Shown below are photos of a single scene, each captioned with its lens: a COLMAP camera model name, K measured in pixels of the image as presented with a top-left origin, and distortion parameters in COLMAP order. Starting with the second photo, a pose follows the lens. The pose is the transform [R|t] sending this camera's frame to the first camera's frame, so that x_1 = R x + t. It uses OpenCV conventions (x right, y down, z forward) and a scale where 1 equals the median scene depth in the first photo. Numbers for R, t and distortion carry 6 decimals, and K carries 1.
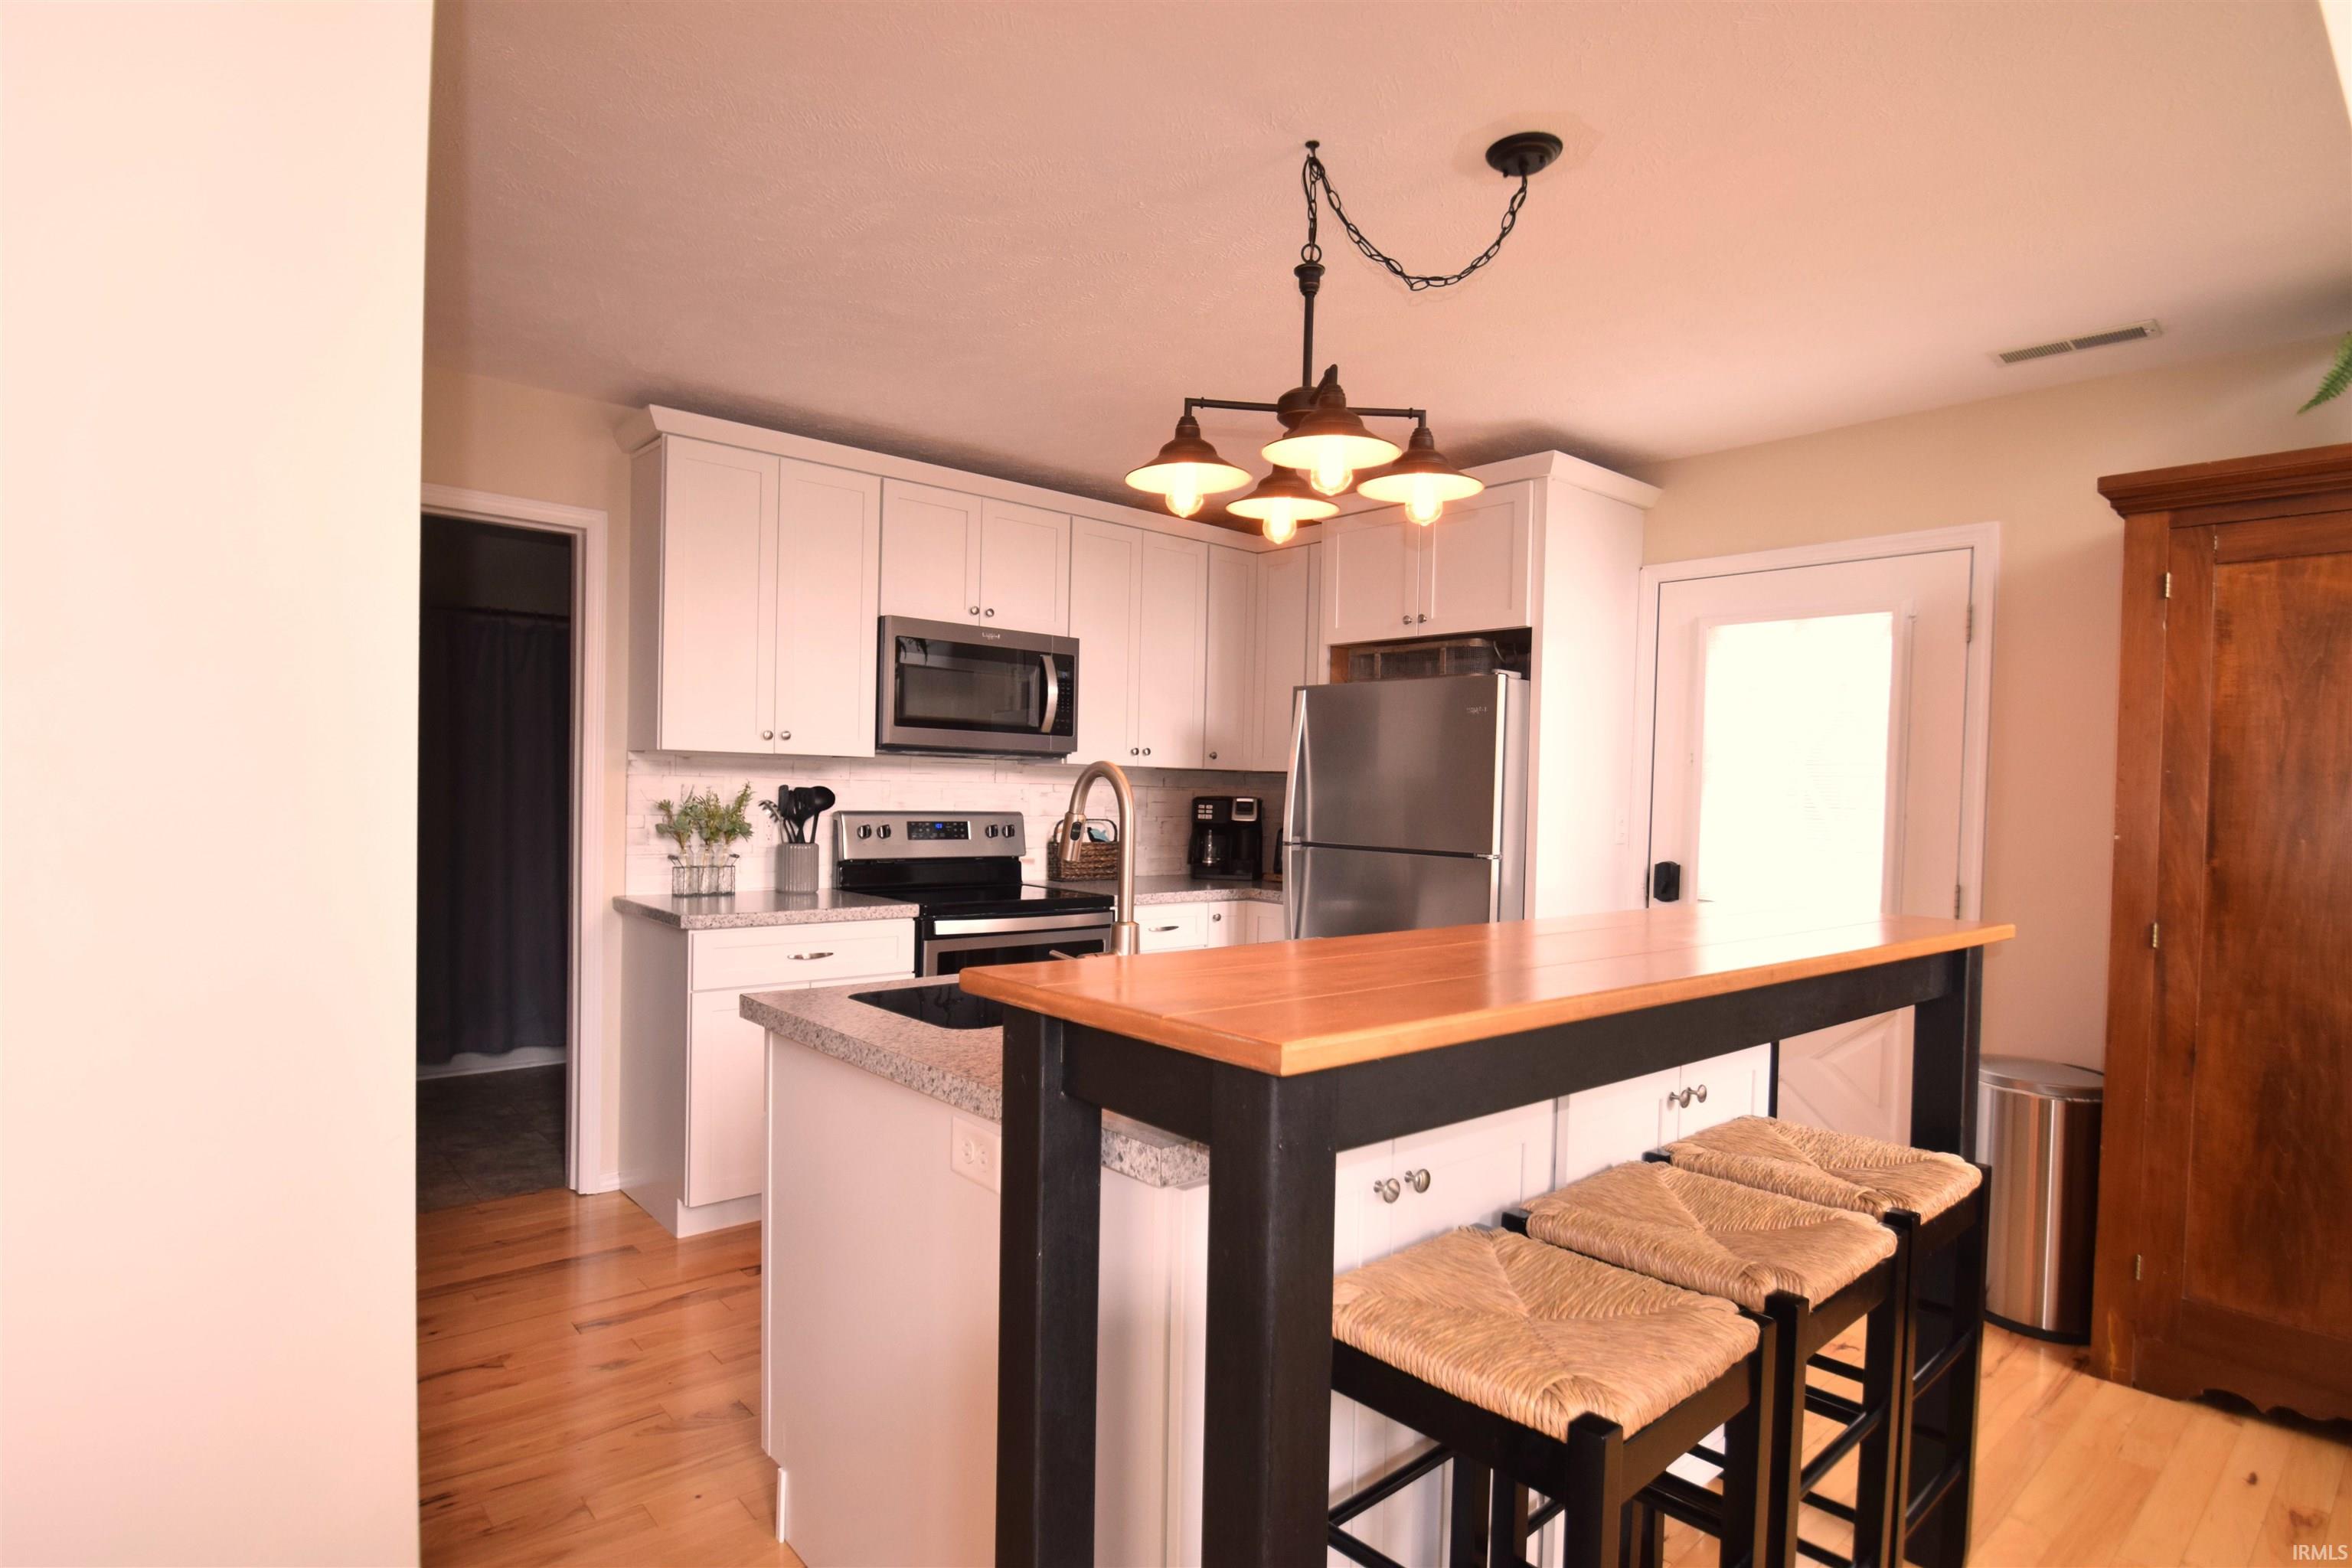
lens RADIAL K [[1226.6, 0, 1176.0], [0, 1226.6, 784.0], [0, 0, 1]] dist [-0.002856, -0.000242]
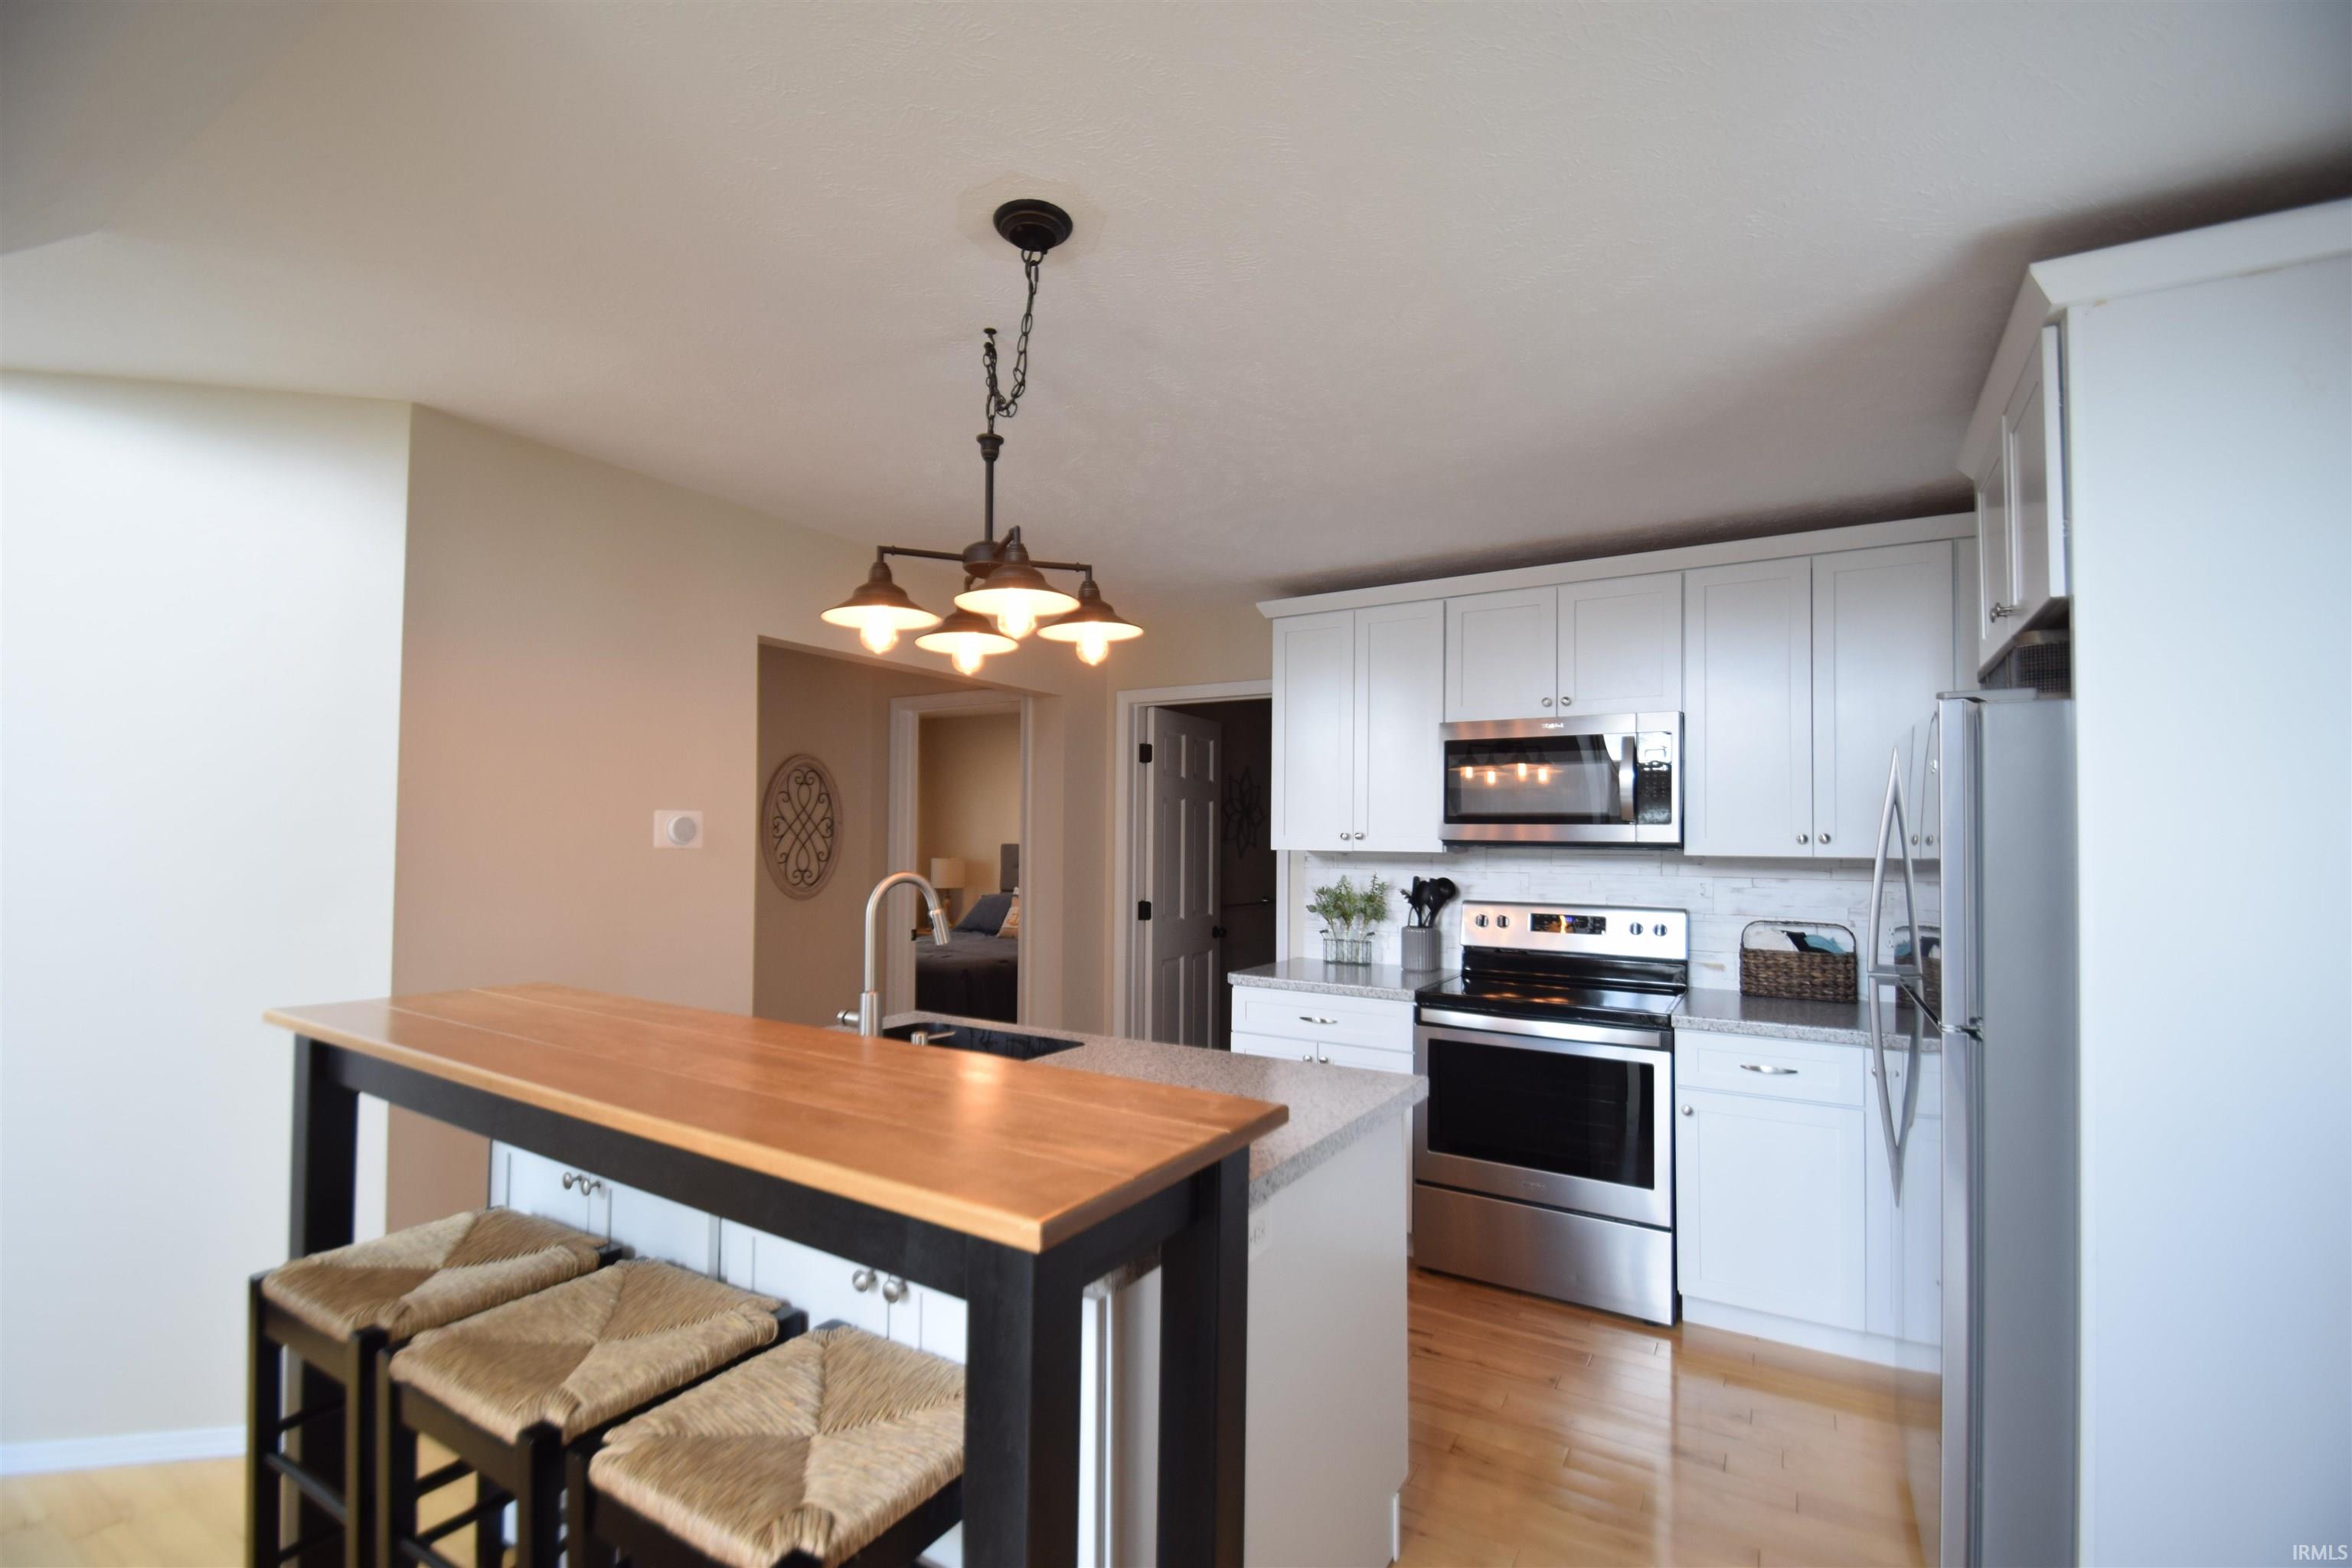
lens RADIAL K [[1025.7, 0, 1152.5], [0, 1025.7, 801.1], [0, 0, 1]] dist [0.013896, -0.014871]
pose [[0.283989, -0.053801, -0.957317, 0.565284], [0.001639, 0.998450, -0.055627, -0.017234], [0.958826, 0.014228, 0.283637, 0.492244]]
